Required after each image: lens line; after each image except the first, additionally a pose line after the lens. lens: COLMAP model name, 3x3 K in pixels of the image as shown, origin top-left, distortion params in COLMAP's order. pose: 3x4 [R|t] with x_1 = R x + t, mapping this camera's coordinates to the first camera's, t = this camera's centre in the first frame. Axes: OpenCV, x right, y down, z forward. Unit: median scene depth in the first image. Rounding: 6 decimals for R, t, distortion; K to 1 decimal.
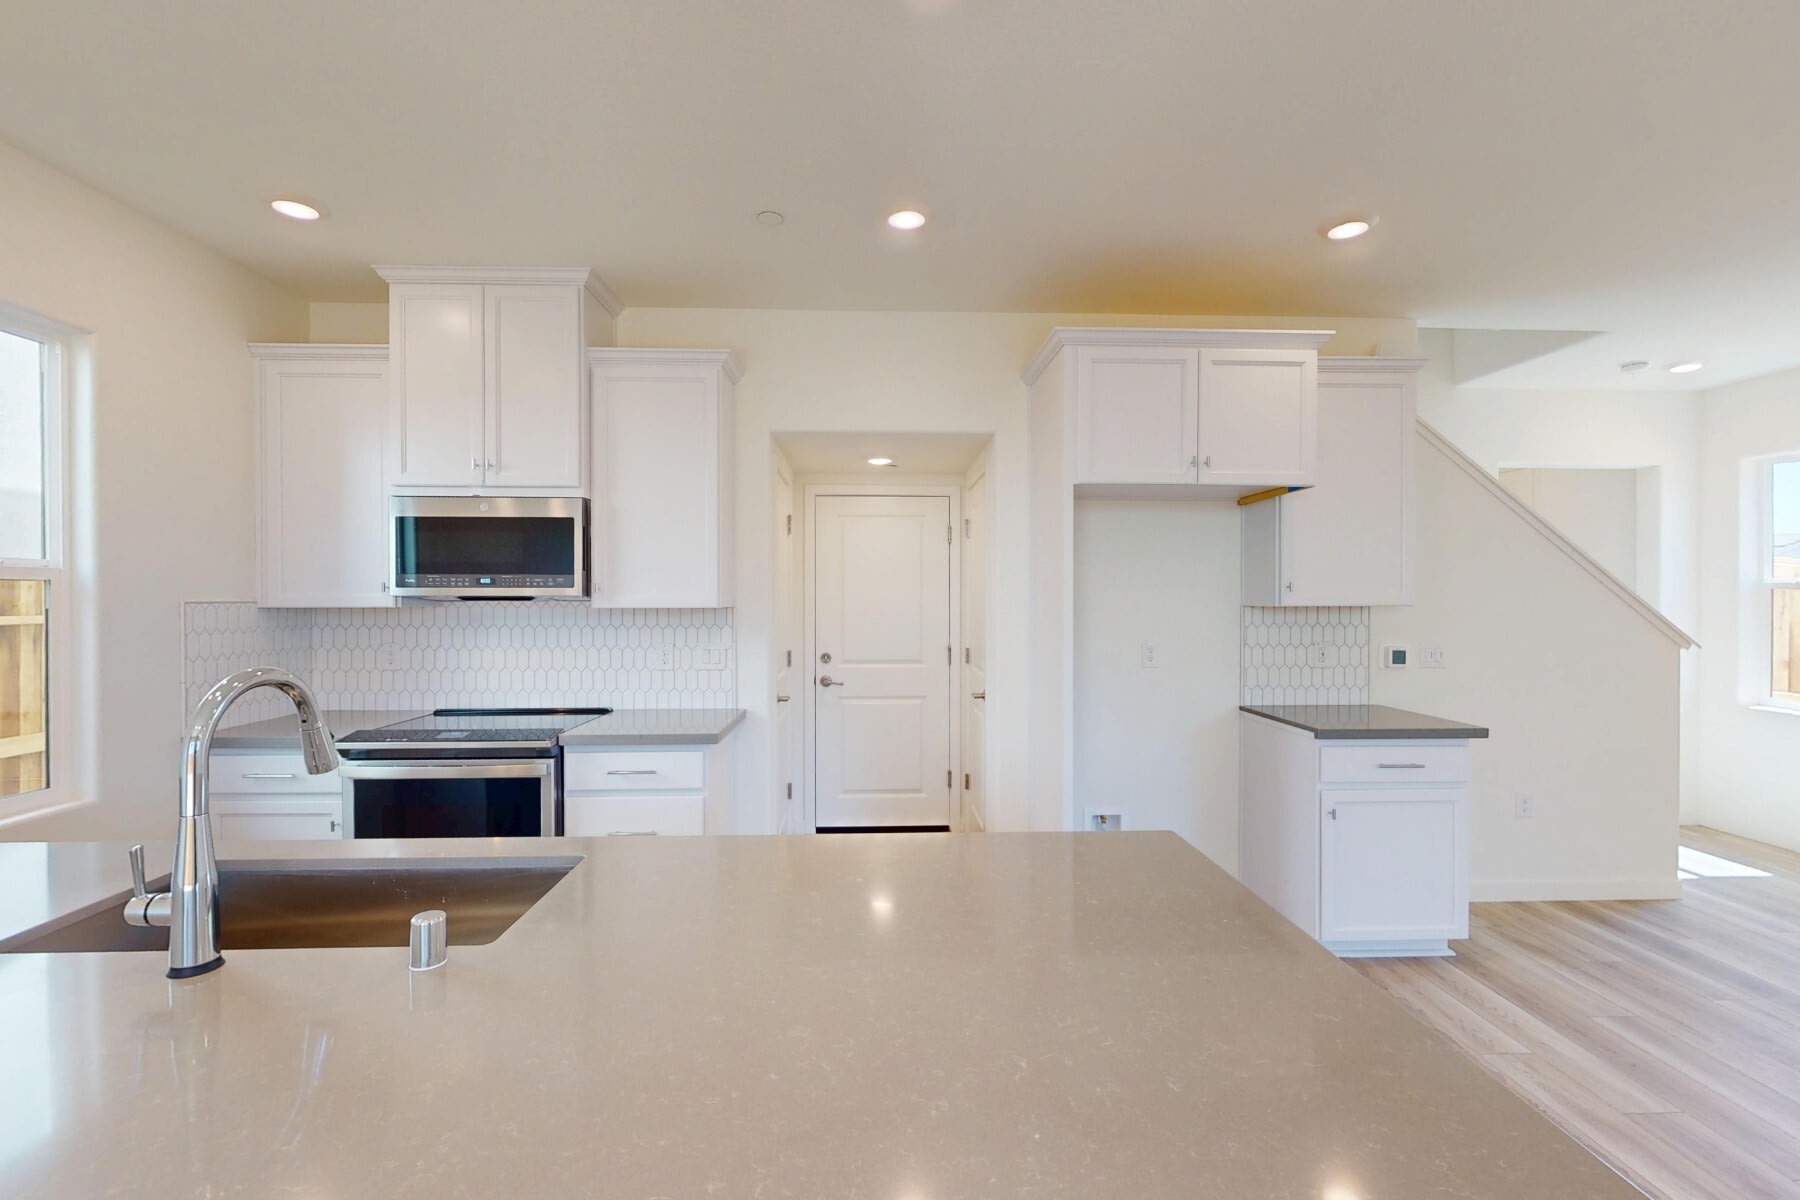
lens RADIAL K [[780.4, 0, 898.8], [0, 780.4, 605.2], [0, 0, 1]] dist [-0.001149, 0.000562]
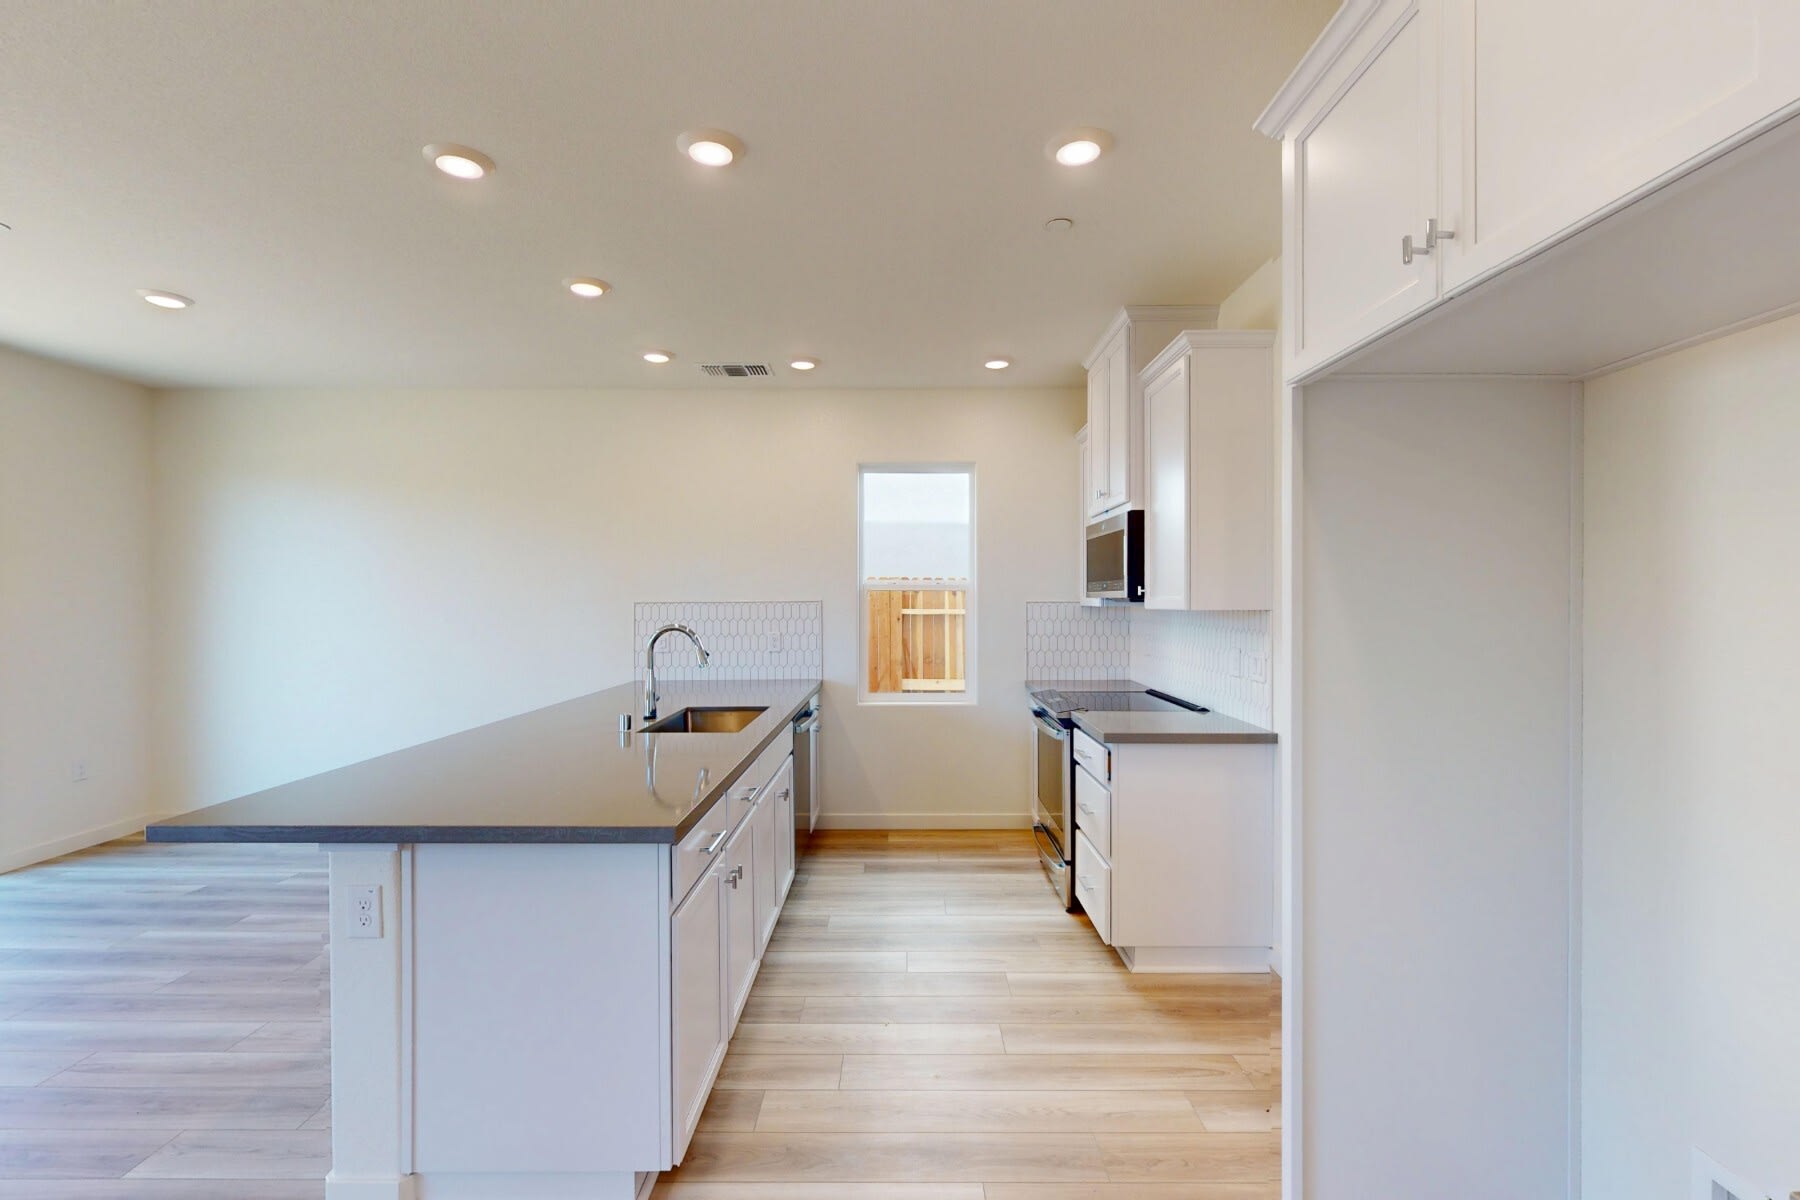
lens RADIAL K [[780.4, 0, 898.8], [0, 780.4, 605.2], [0, 0, 1]] dist [-0.001149, 0.000562]
pose [[-0.046420, 0.007379, -0.998895, 0.716109], [-0.007003, 0.999946, 0.007712, -0.007410], [0.998897, 0.007353, -0.046366, 0.701981]]
